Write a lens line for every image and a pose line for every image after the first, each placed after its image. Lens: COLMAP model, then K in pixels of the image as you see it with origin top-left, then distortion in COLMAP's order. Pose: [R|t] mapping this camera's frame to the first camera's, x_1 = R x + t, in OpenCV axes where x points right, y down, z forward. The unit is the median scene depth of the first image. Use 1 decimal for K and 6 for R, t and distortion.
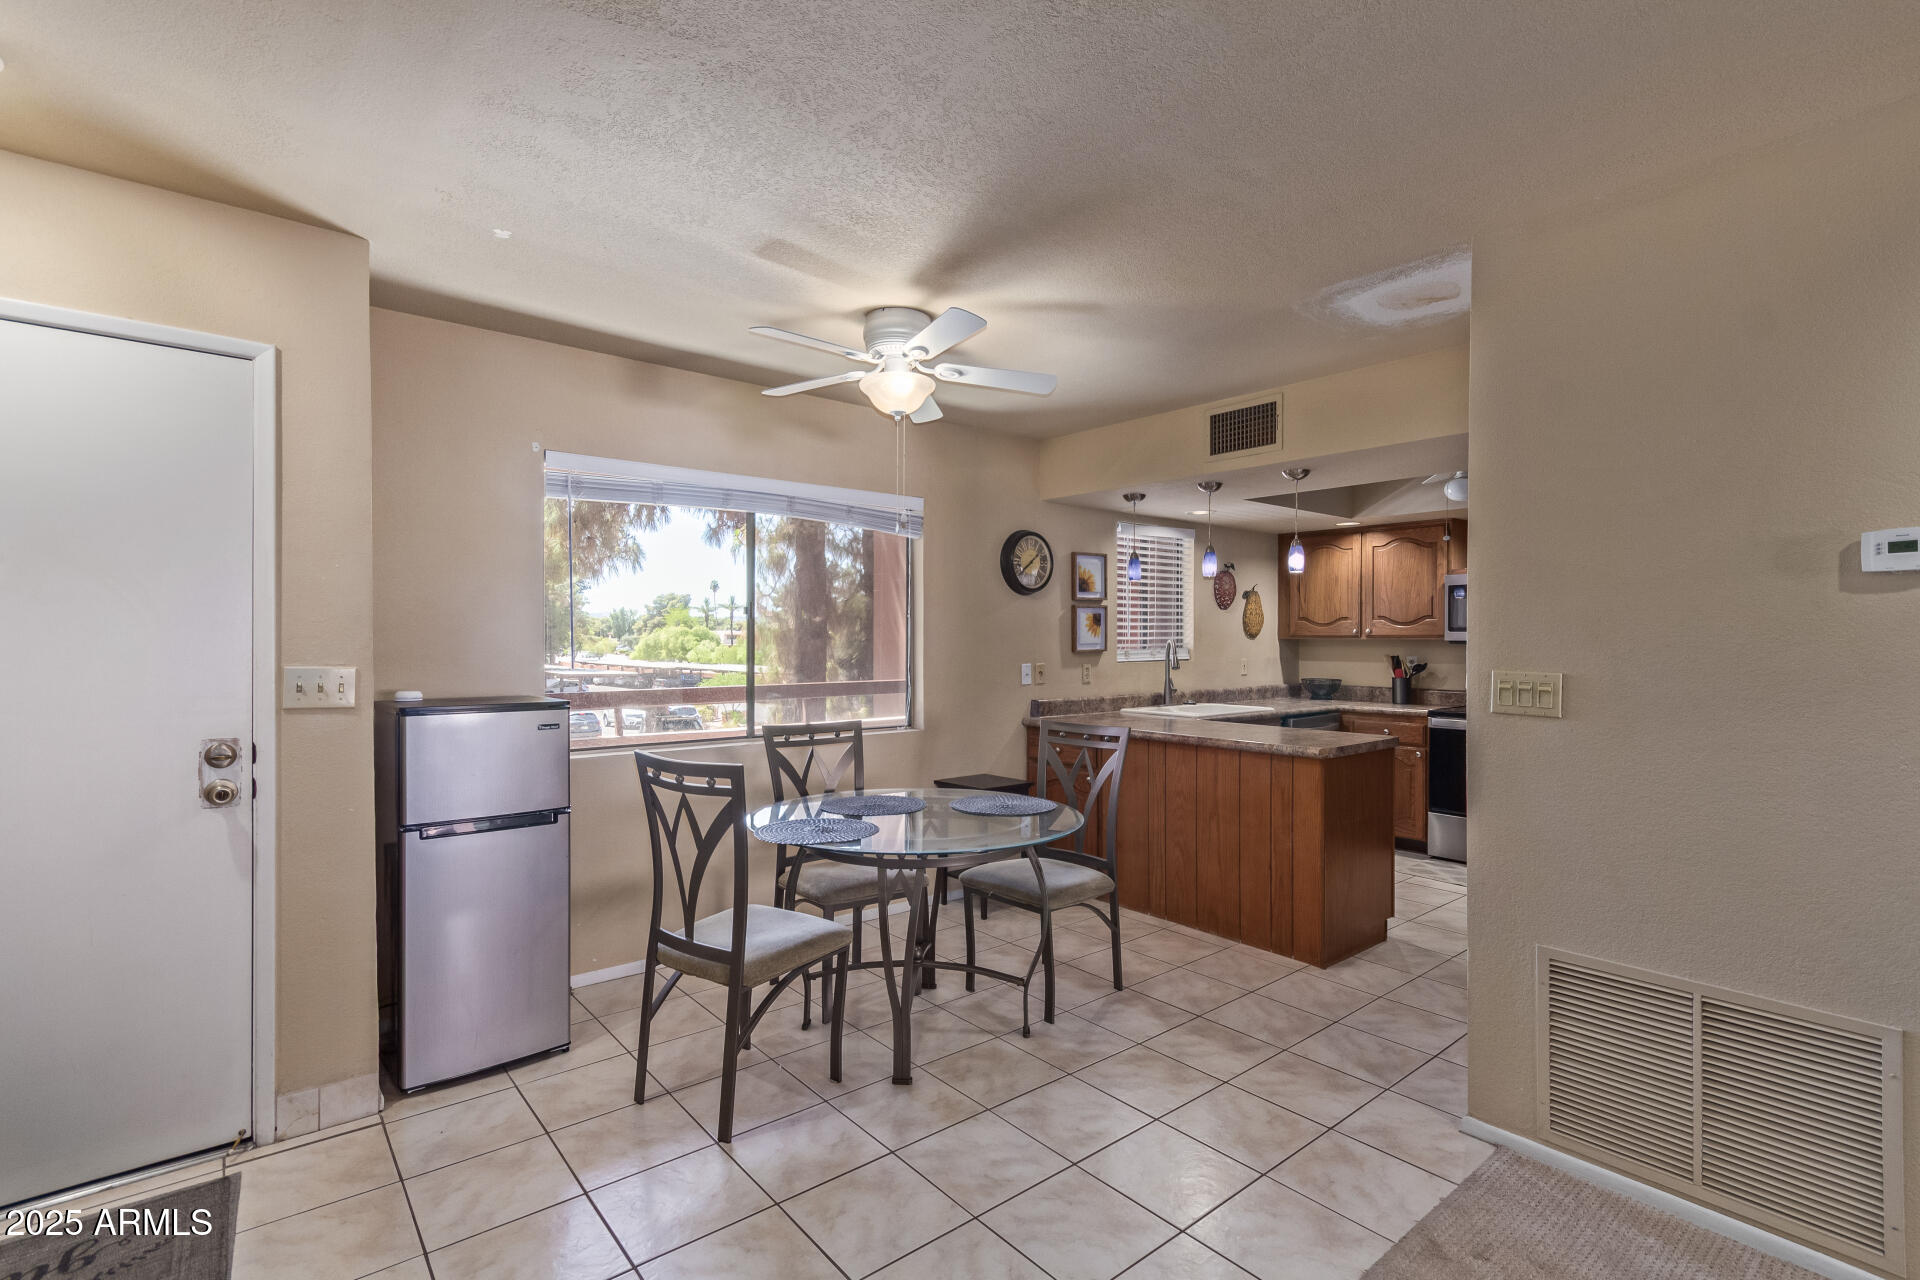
lens RADIAL K [[891.5, 0, 971.7], [0, 891.5, 633.7], [0, 0, 1]] dist [-0.002547, 0.003166]
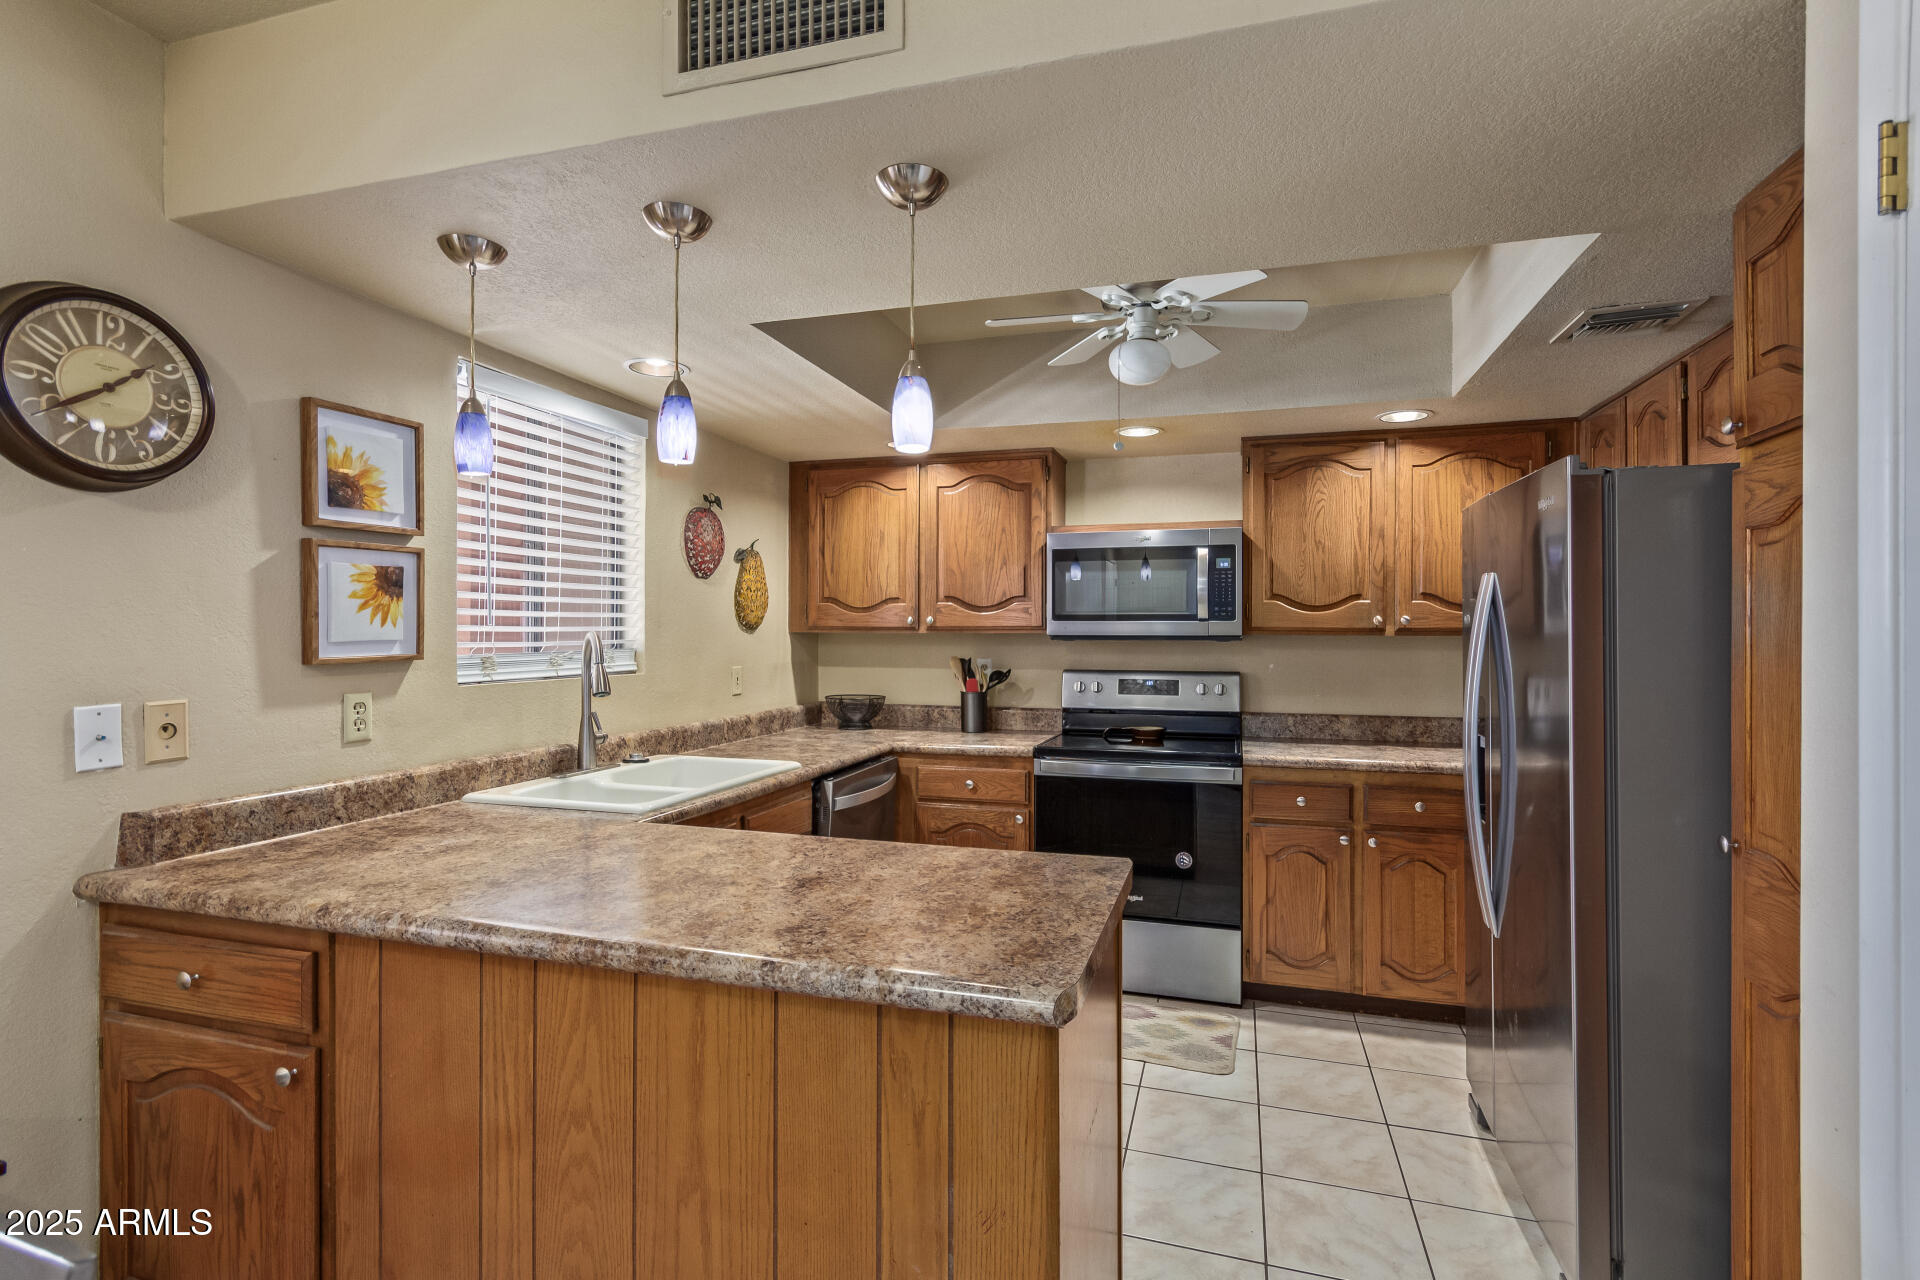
lens RADIAL K [[891.5, 0, 966.6], [0, 891.5, 640.0], [0, 0, 1]] dist [-0.002547, 0.003166]
pose [[0.838080, -0.002301, 0.545543, 0.132360], [-0.003554, 0.999947, 0.009677, 0.005394], [-0.545536, -0.010049, 0.838027, 0.498440]]
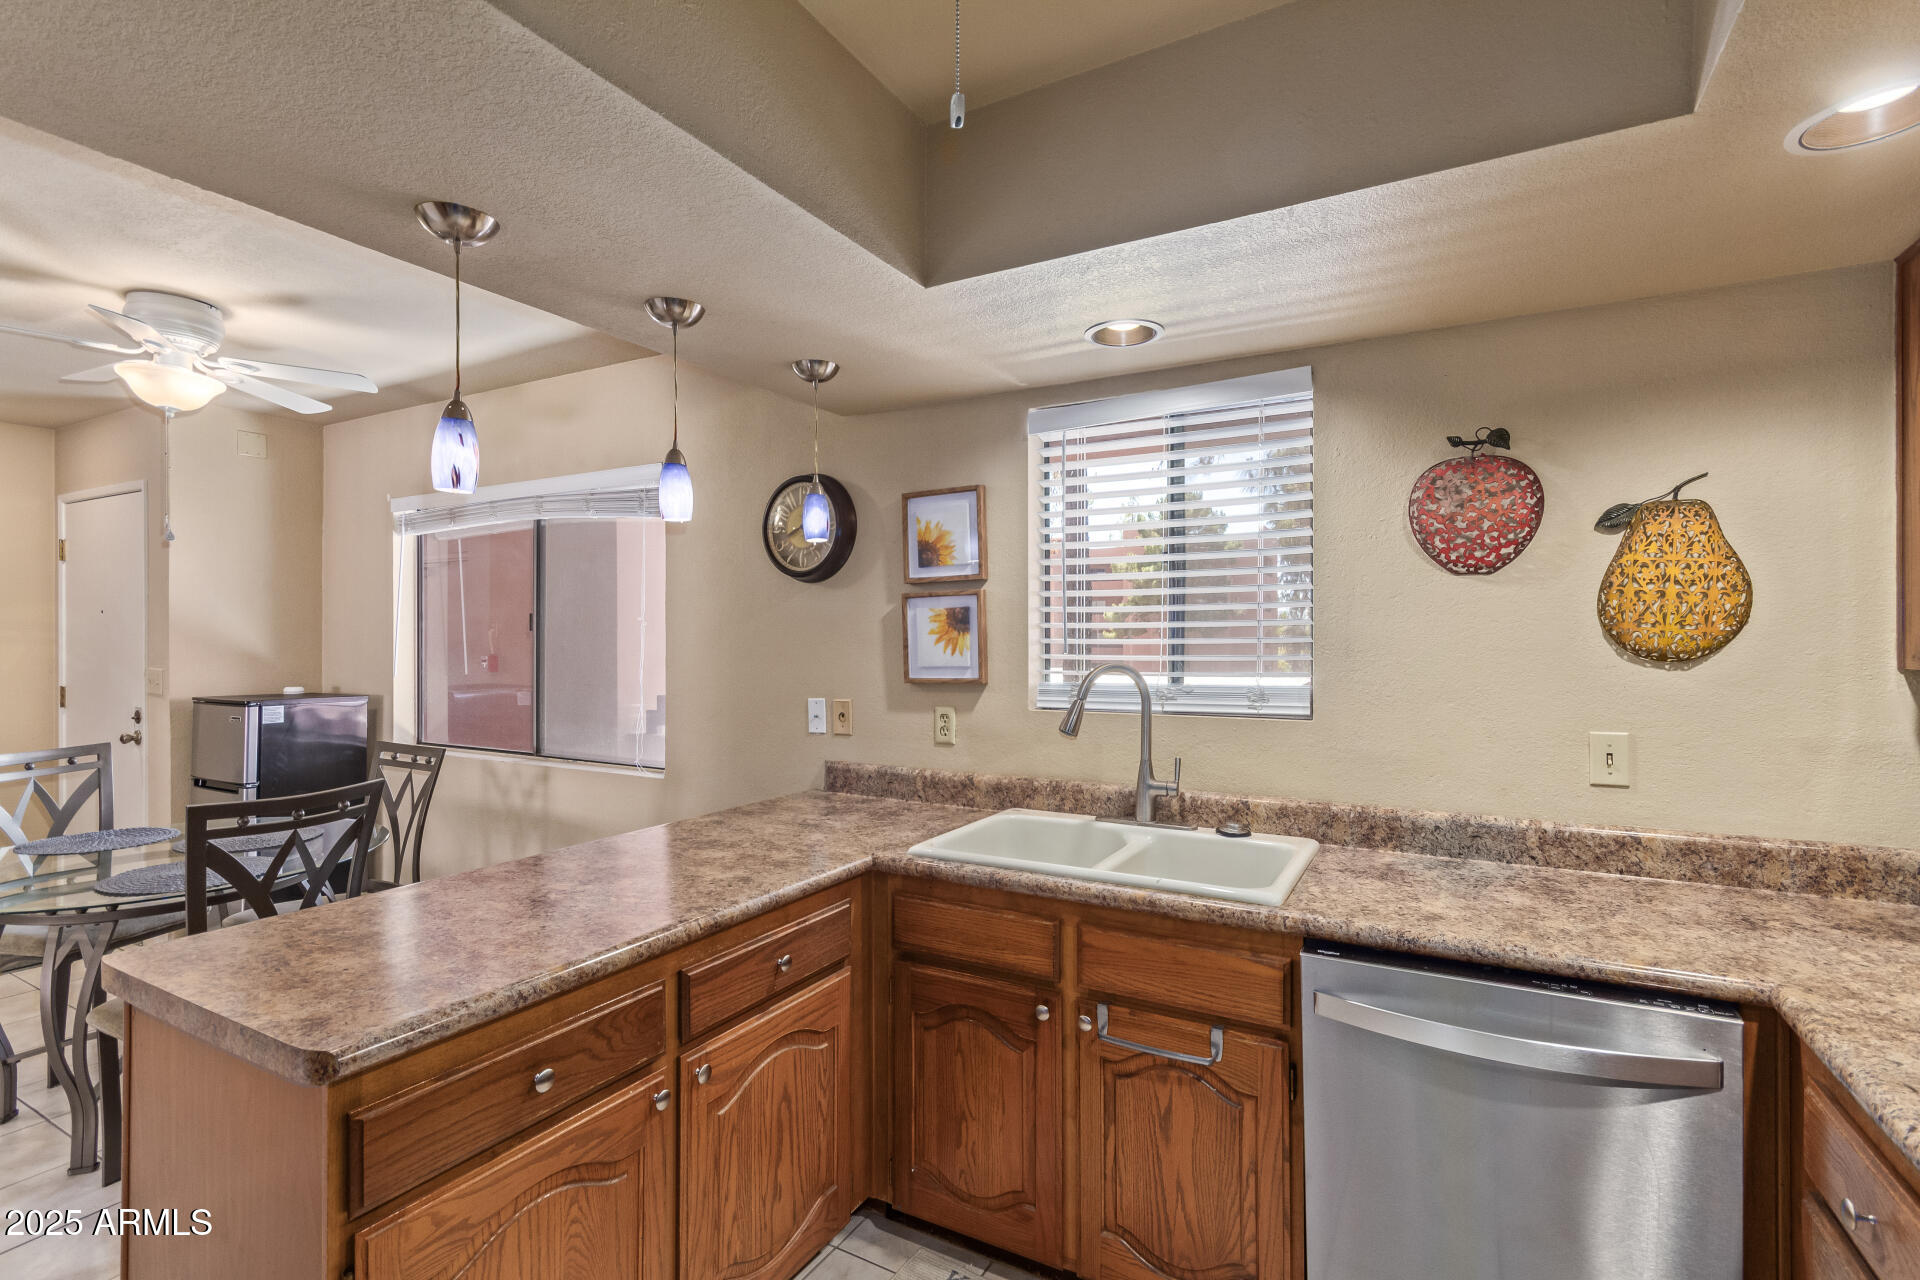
lens RADIAL K [[891.5, 0, 971.3], [0, 891.5, 638.7], [0, 0, 1]] dist [-0.002547, 0.003166]
pose [[0.356224, 0.002809, -0.934396, 0.579905], [0.006195, 0.999966, 0.005368, -0.007297], [0.934380, -0.007701, 0.356195, 0.788235]]
